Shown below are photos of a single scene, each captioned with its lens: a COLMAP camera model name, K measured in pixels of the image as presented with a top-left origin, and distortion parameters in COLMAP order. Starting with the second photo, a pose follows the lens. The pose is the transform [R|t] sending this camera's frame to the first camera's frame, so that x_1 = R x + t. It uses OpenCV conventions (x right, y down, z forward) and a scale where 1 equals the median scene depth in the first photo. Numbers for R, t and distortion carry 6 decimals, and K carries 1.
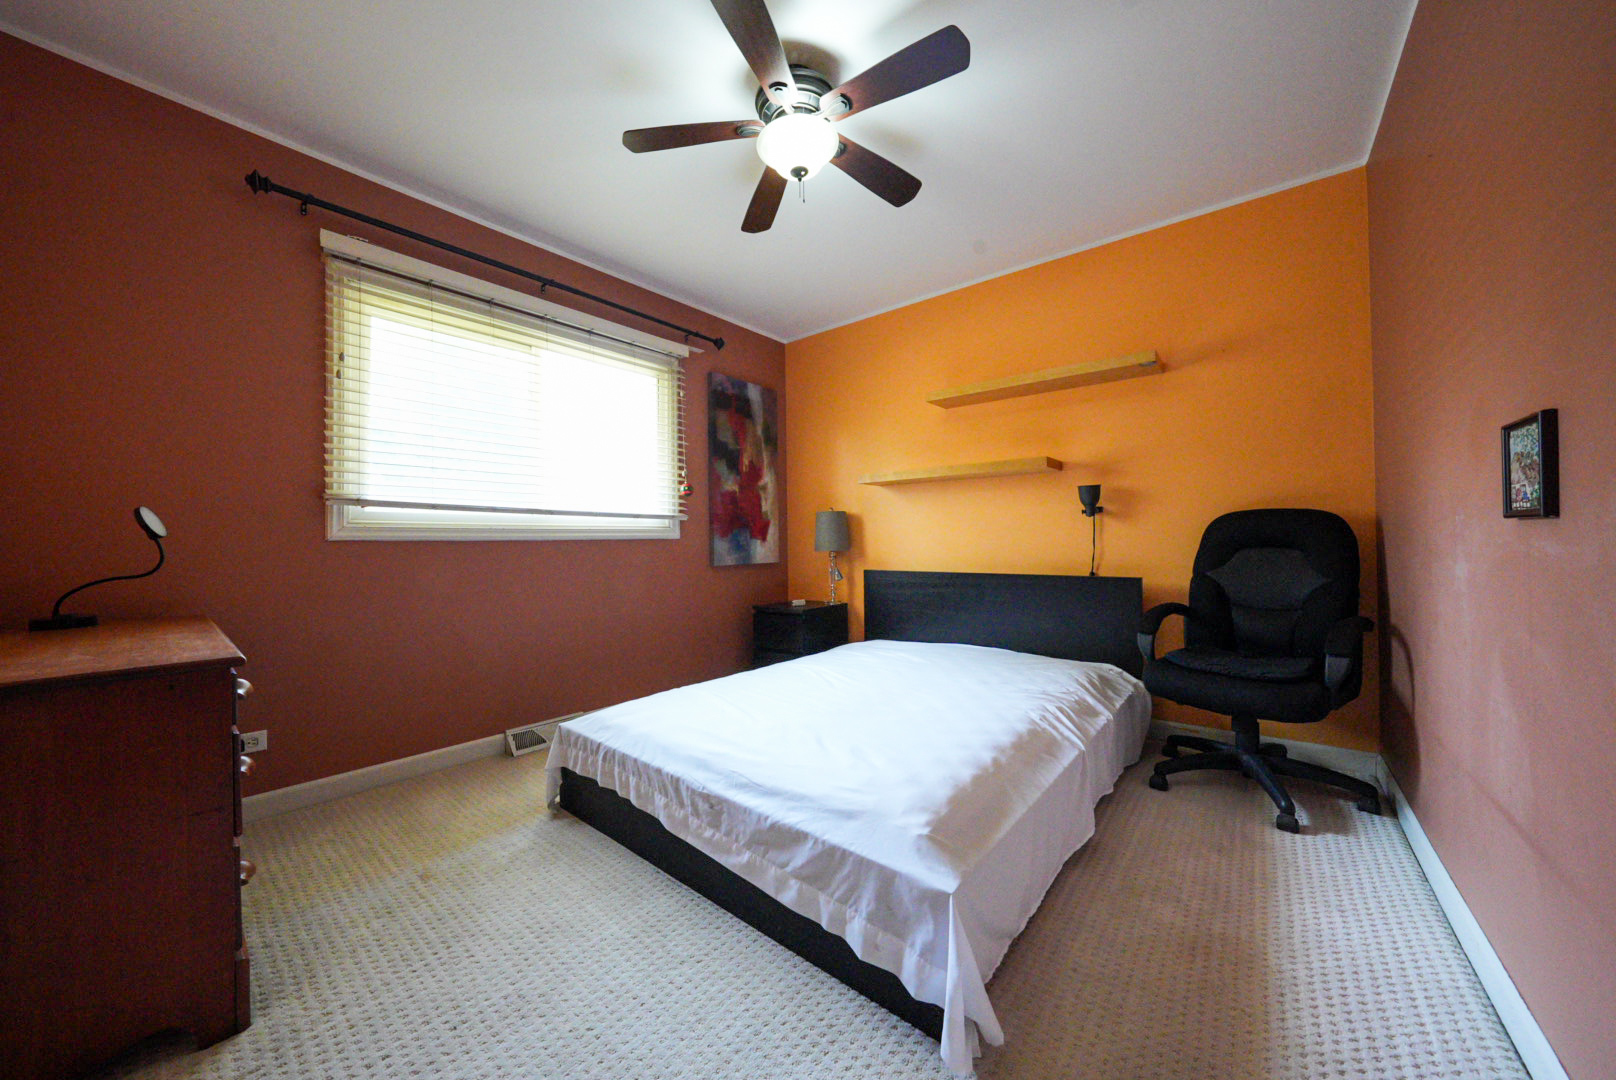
lens RADIAL K [[559.0, 0, 806.0], [0, 559.0, 536.3], [0, 0, 1]] dist [-0.025365, 0.005664]
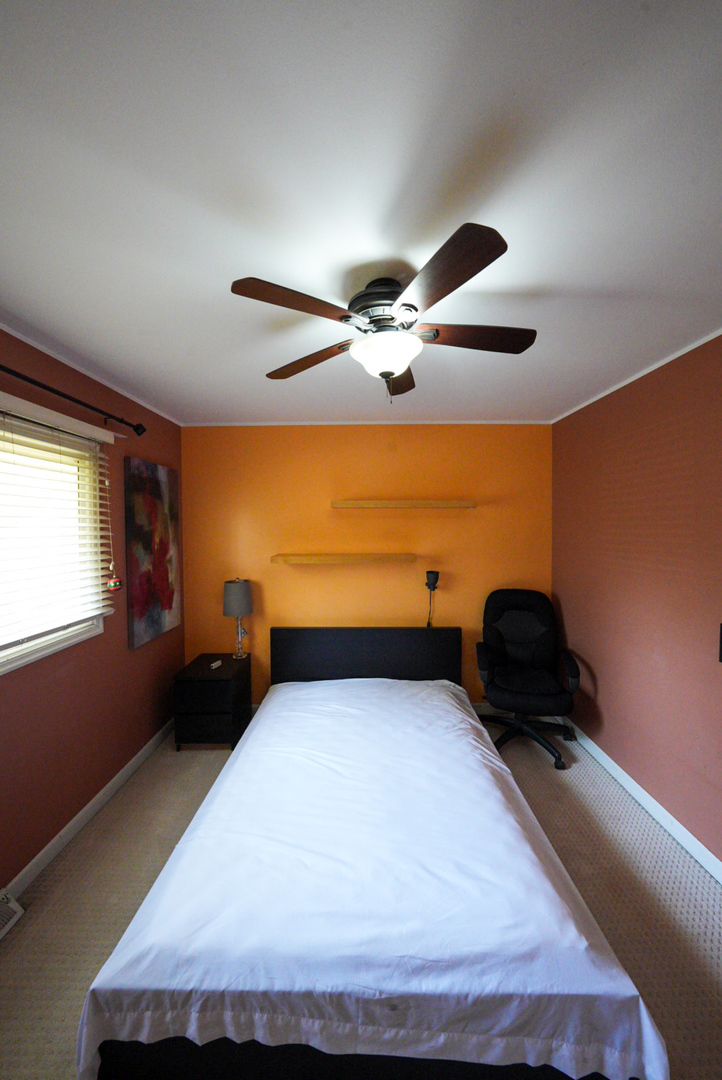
lens RADIAL K [[373.6, 0, 360.6], [0, 373.6, 529.1], [0, 0, 1]] dist [-0.025365, 0.005664]
pose [[0.771597, -0.001611, 0.636110, -0.435112], [-0.009775, 0.999849, 0.014389, -0.283942], [-0.636037, -0.017320, 0.771464, 0.350540]]
